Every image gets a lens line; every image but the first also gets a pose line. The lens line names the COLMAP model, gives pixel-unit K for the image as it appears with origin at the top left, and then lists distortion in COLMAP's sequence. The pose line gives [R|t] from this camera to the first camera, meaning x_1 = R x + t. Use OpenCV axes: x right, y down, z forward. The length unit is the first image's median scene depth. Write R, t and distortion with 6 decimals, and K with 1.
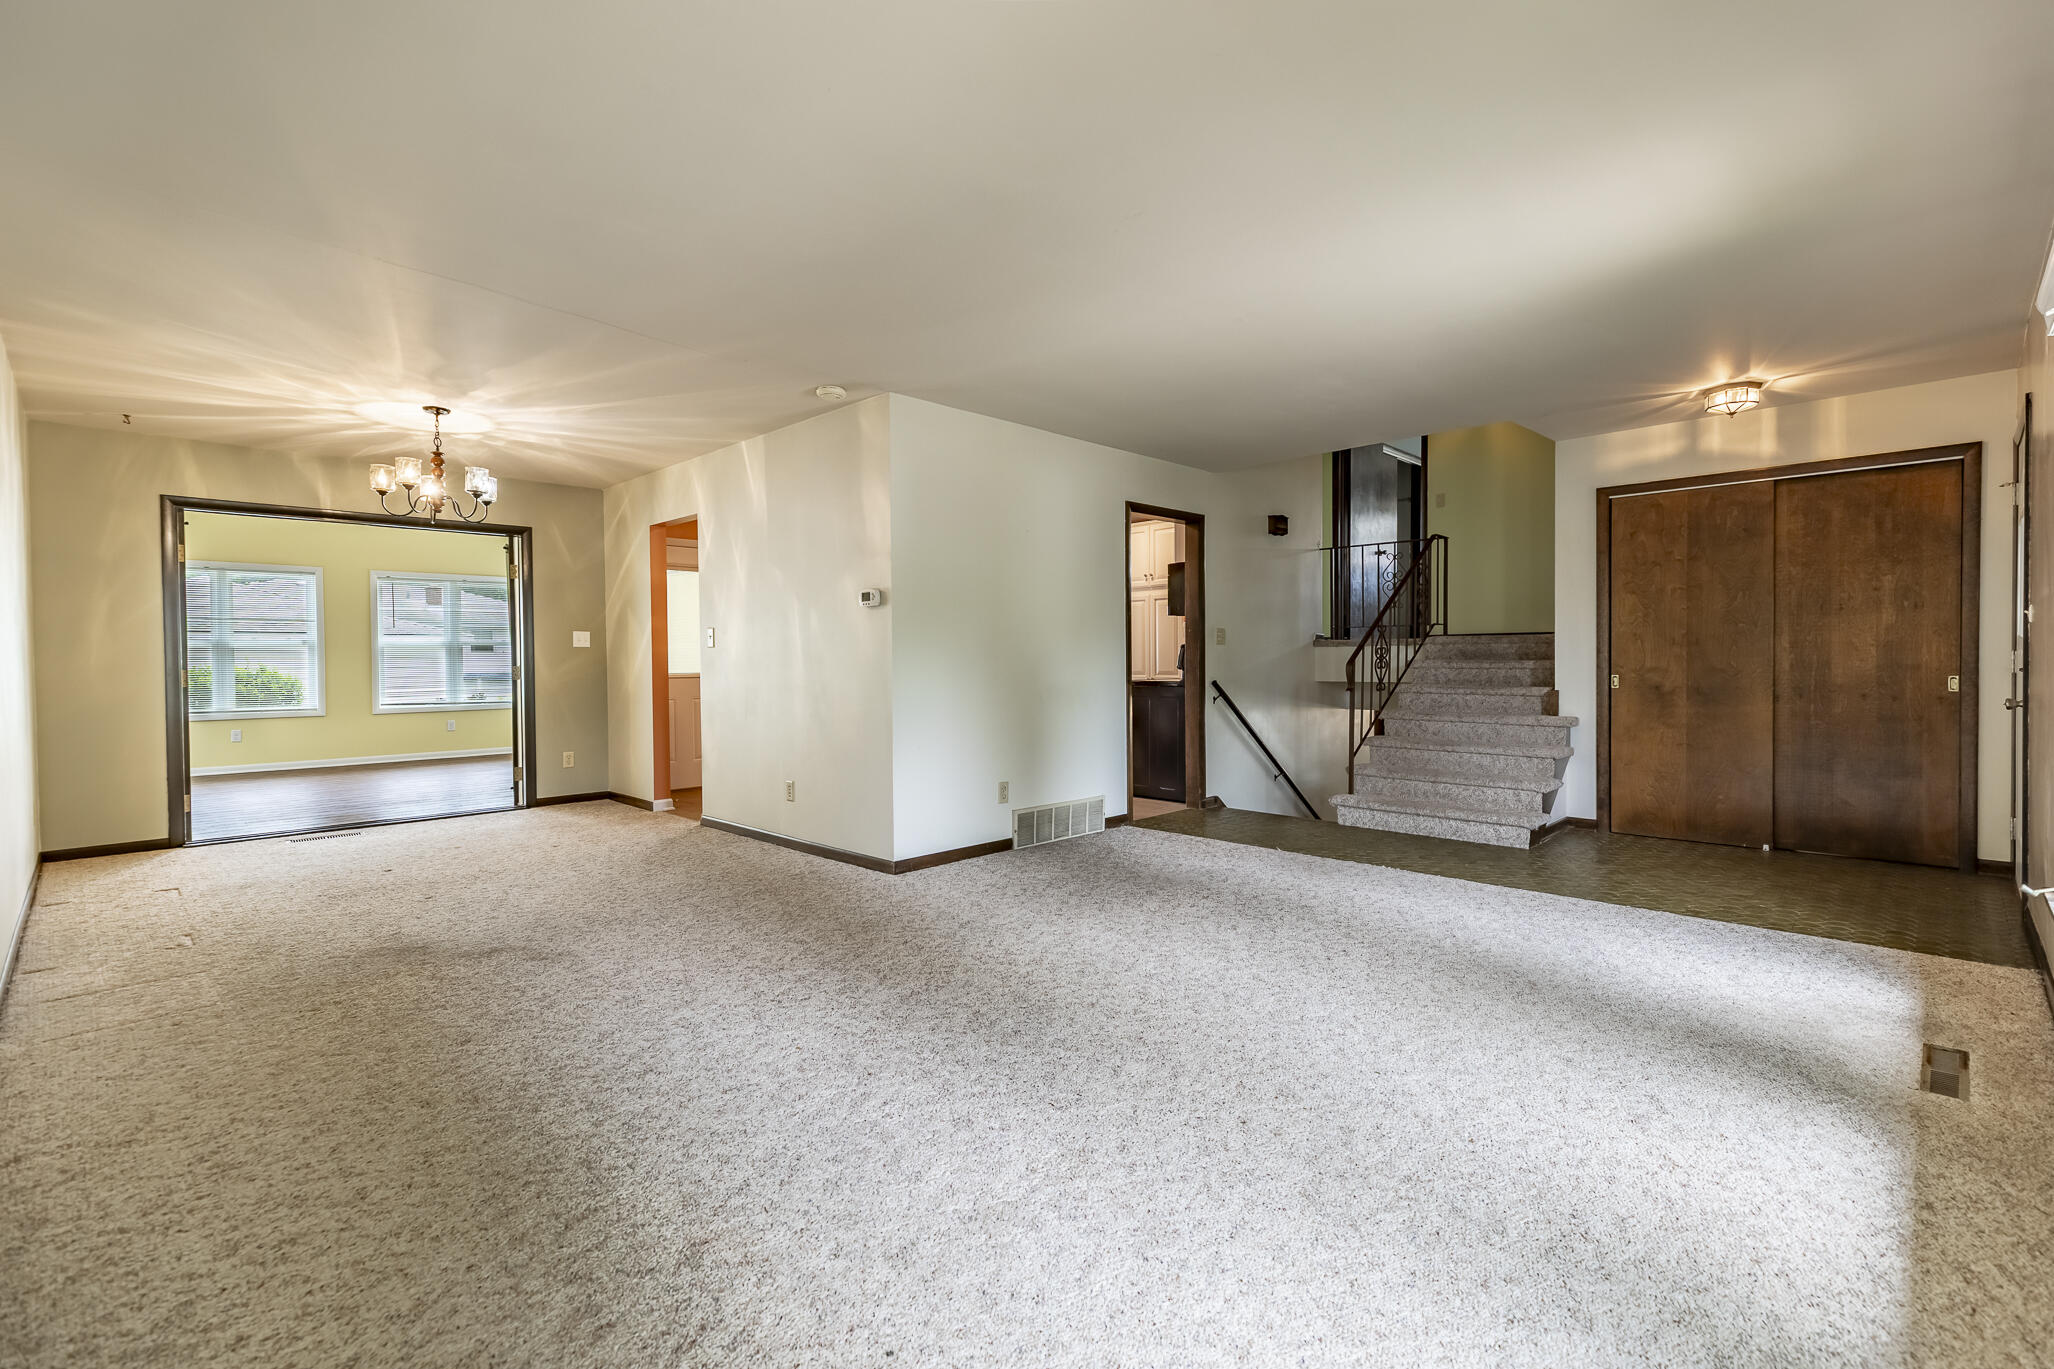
lens RADIAL K [[920.1, 0, 1034.5], [0, 920.1, 674.0], [0, 0, 1]] dist [0.008652, -0.000153]
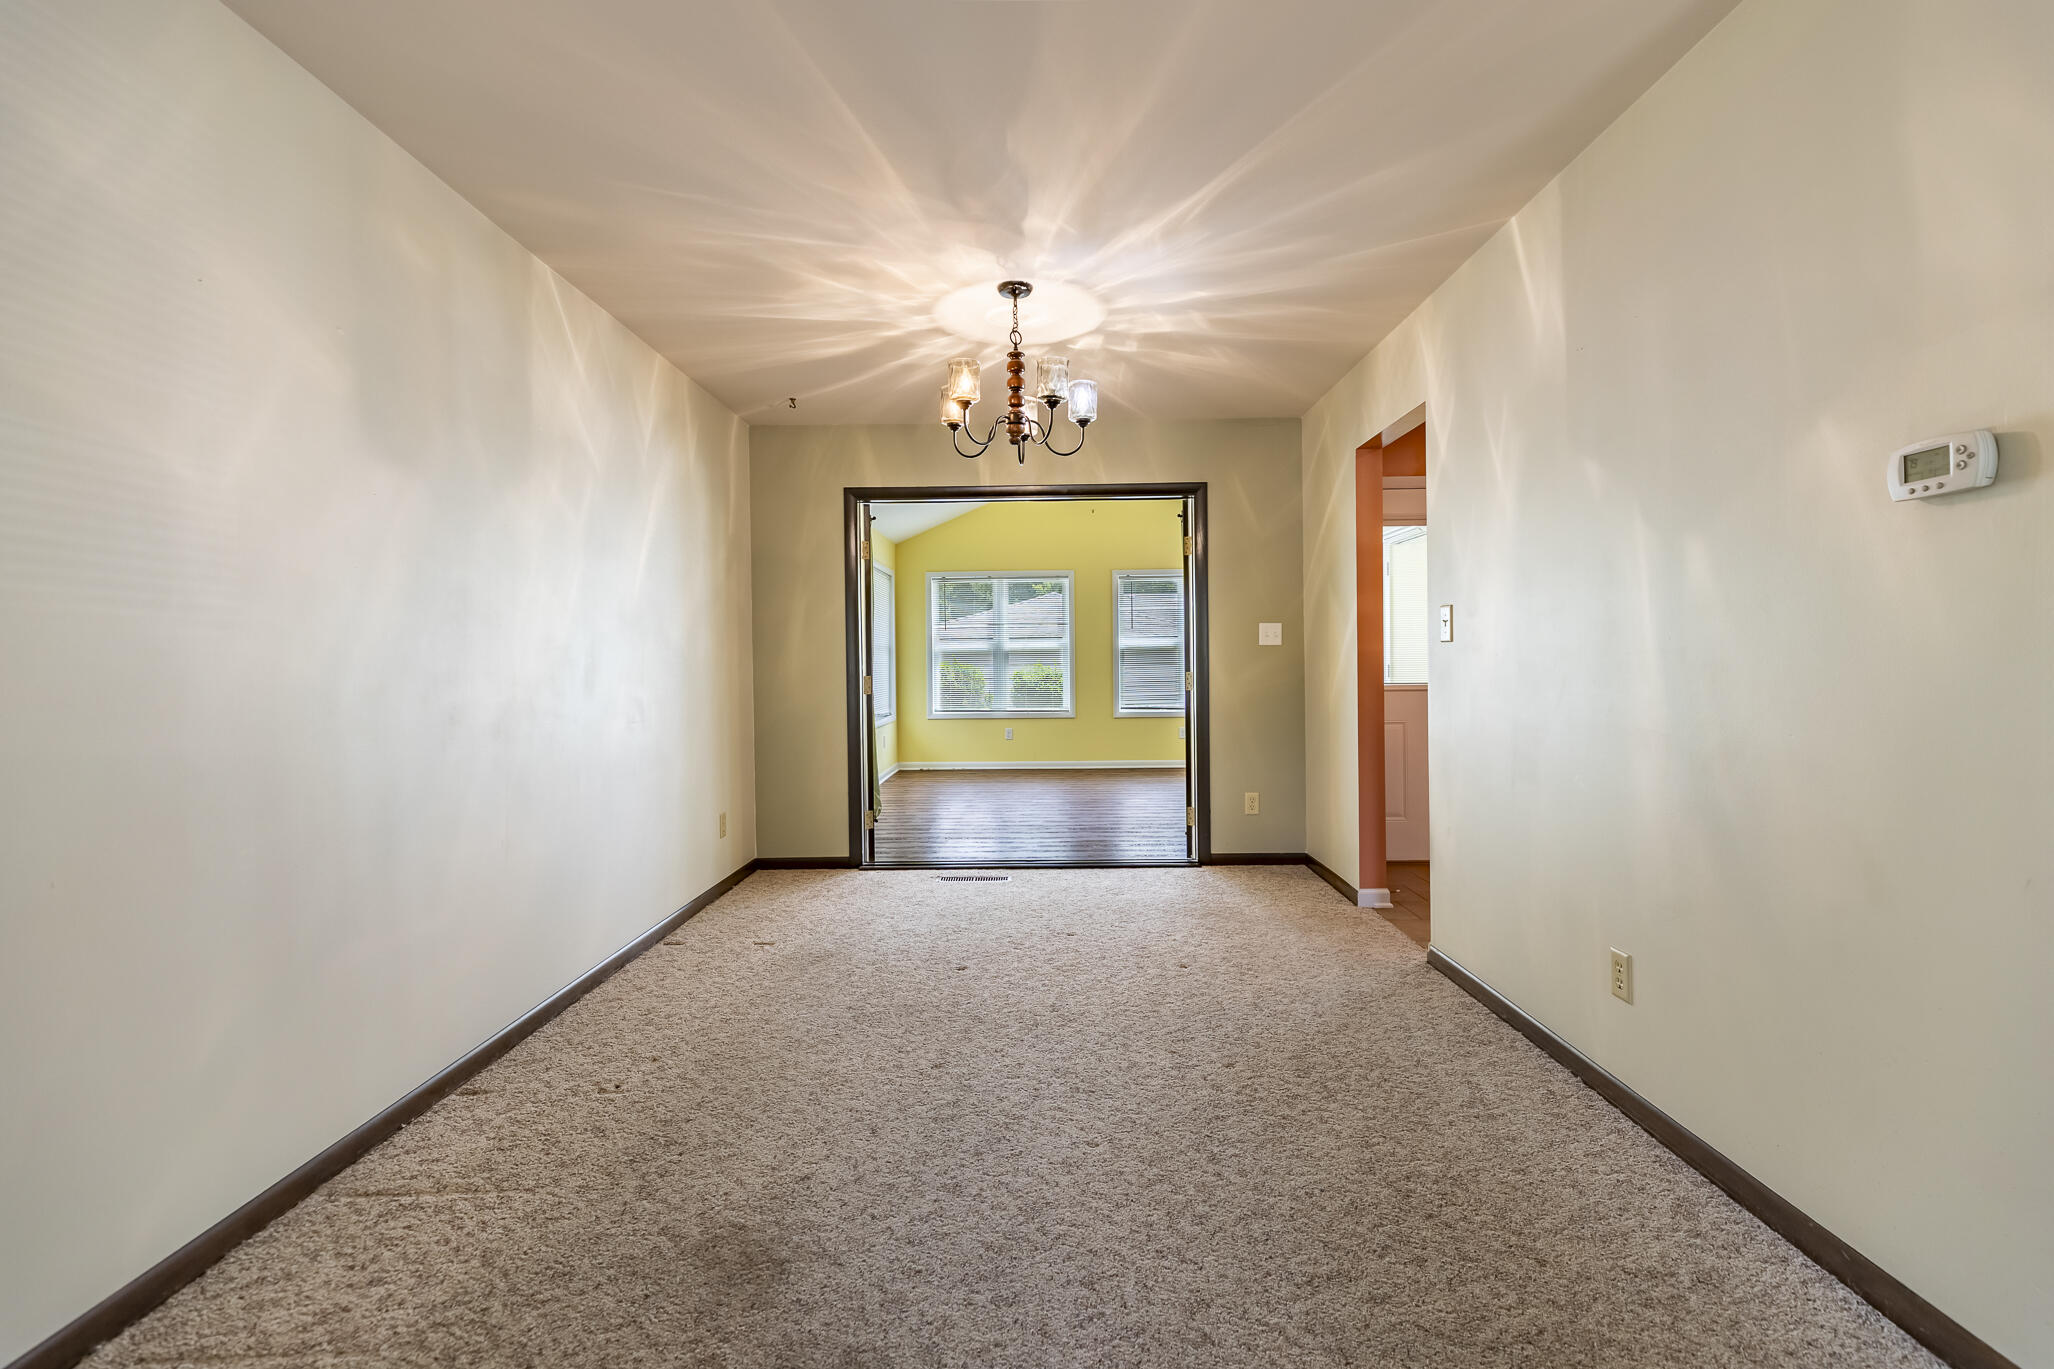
lens RADIAL K [[920.1, 0, 1034.5], [0, 920.1, 674.0], [0, 0, 1]] dist [0.008652, -0.000153]
pose [[0.696878, 0.007568, -0.717150, -0.141223], [-0.006400, 0.999970, 0.004334, -0.011455], [0.717161, 0.001570, 0.696905, 0.481074]]
